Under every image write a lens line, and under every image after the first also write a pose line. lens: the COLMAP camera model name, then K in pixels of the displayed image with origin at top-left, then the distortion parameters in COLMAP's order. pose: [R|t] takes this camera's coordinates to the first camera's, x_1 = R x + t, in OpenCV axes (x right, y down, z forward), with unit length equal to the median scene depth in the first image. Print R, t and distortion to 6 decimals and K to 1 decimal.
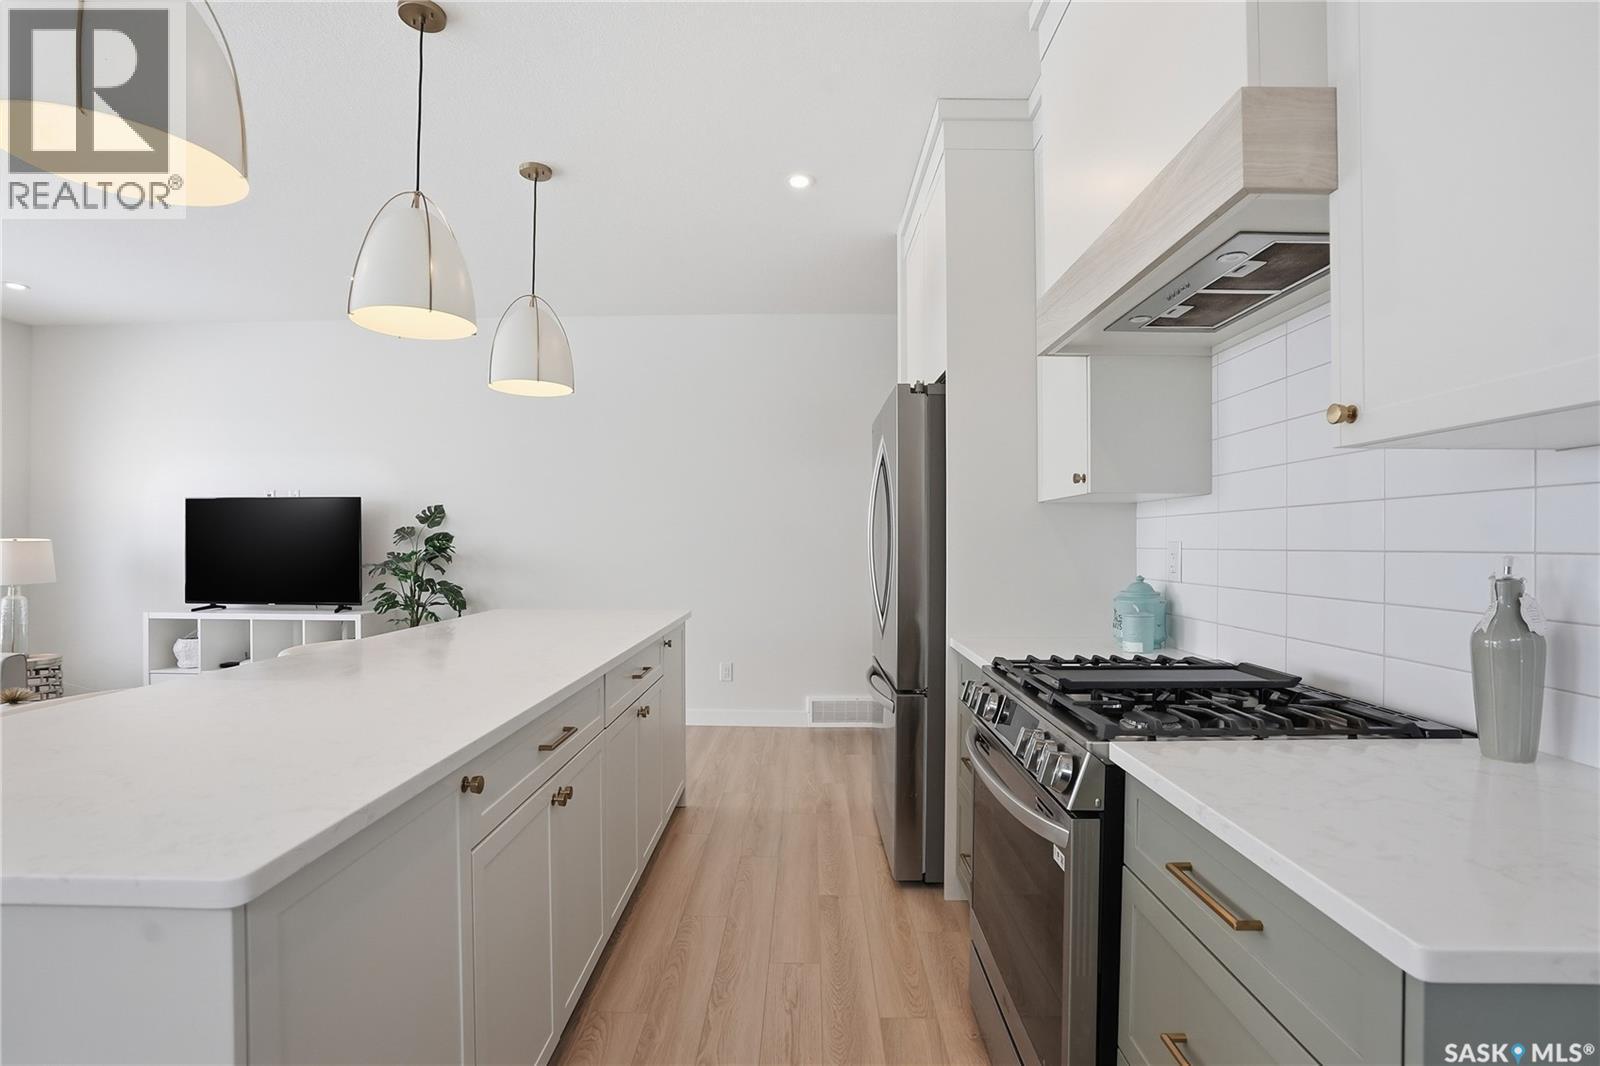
lens RADIAL K [[756.4, 0, 789.5], [0, 756.4, 543.2], [0, 0, 1]] dist [-0.023264, 0.004930]
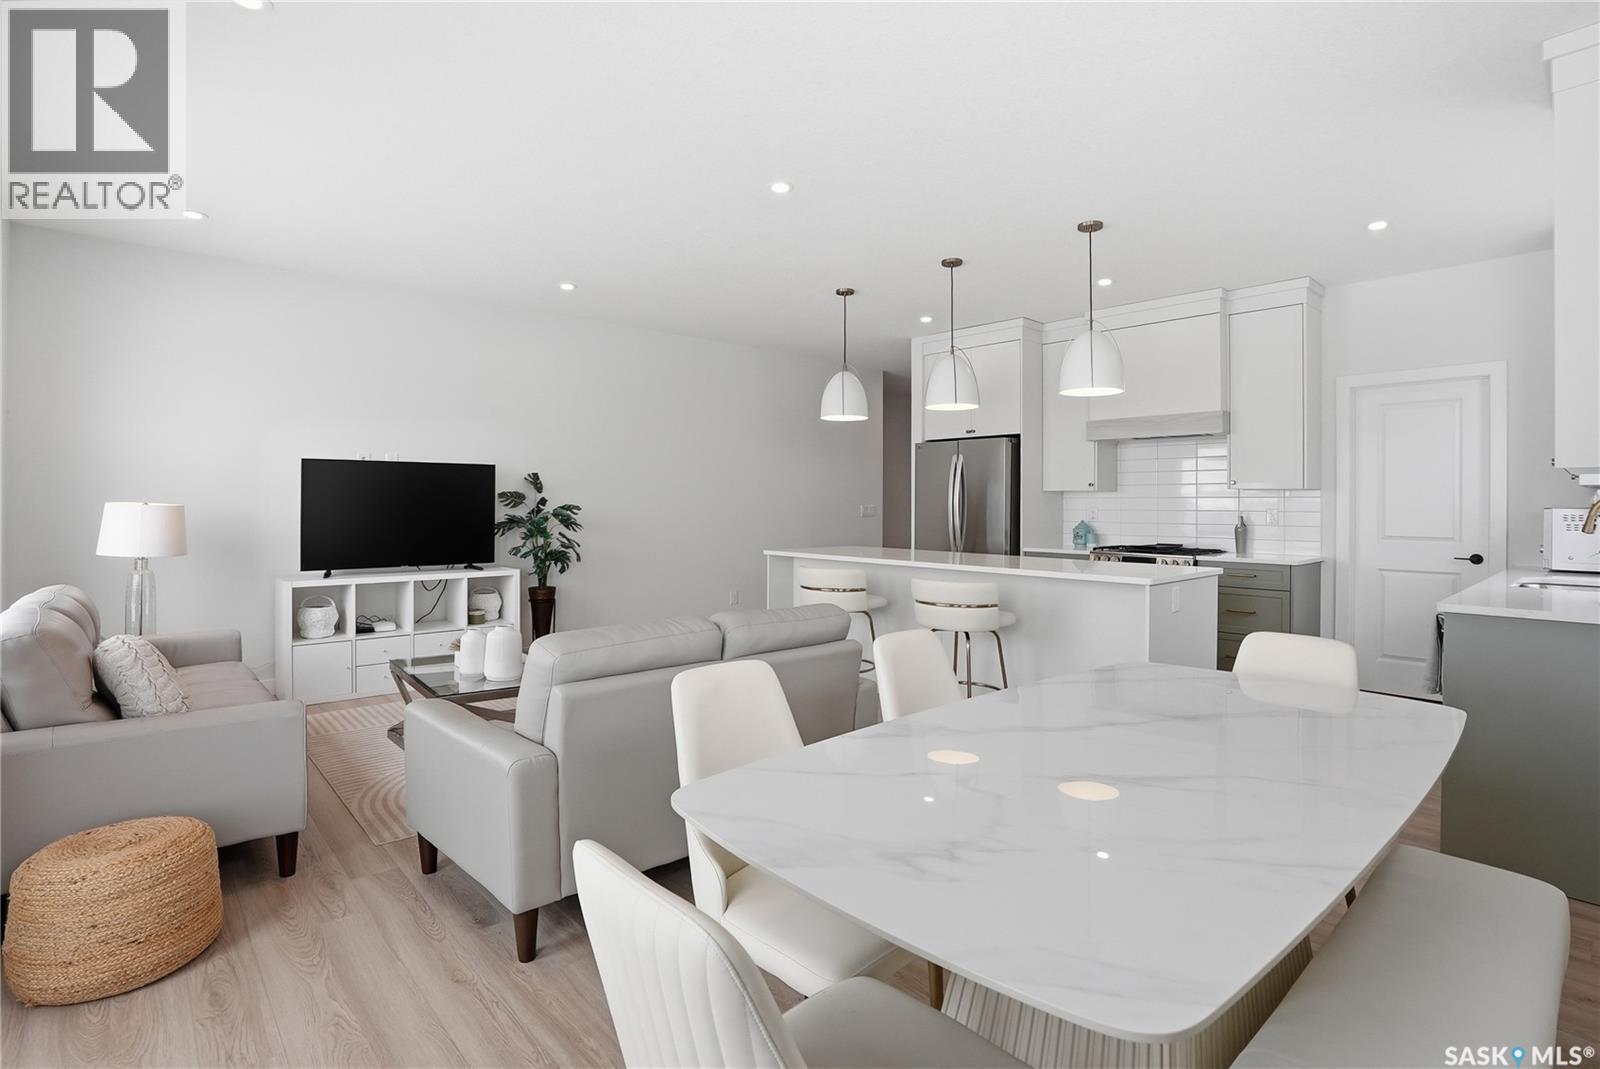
lens RADIAL K [[767.0, 0, 815.6], [0, 767.0, 511.3], [0, 0, 1]] dist [-0.043190, 0.000699]
pose [[0.709508, -0.004816, 0.704681, -1.055560], [-0.002093, 0.999958, 0.008941, -0.004355], [-0.704694, -0.007819, 0.709468, -0.129246]]
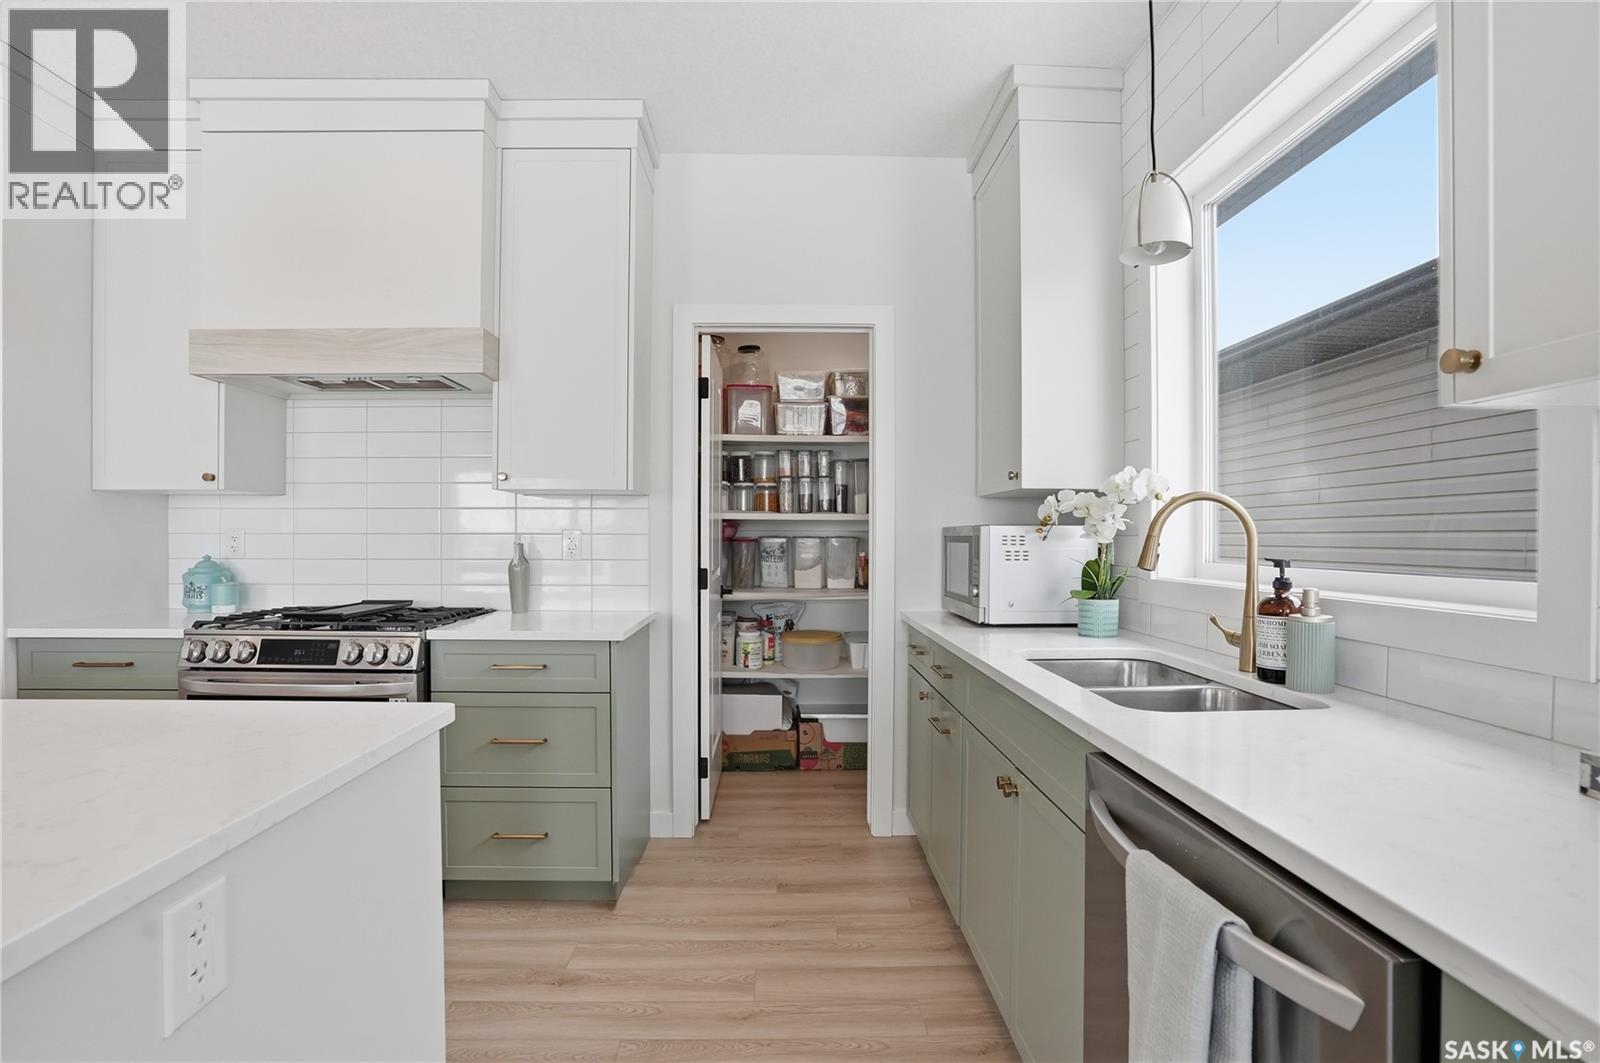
lens RADIAL K [[767.0, 0, 796.3], [0, 767.0, 526.5], [0, 0, 1]] dist [-0.043190, 0.000699]
pose [[-0.066881, 0.010110, 0.997710, -0.419615], [-0.000214, 0.999948, -0.010148, 0.004247], [-0.997761, -0.000892, -0.066875, 0.047801]]
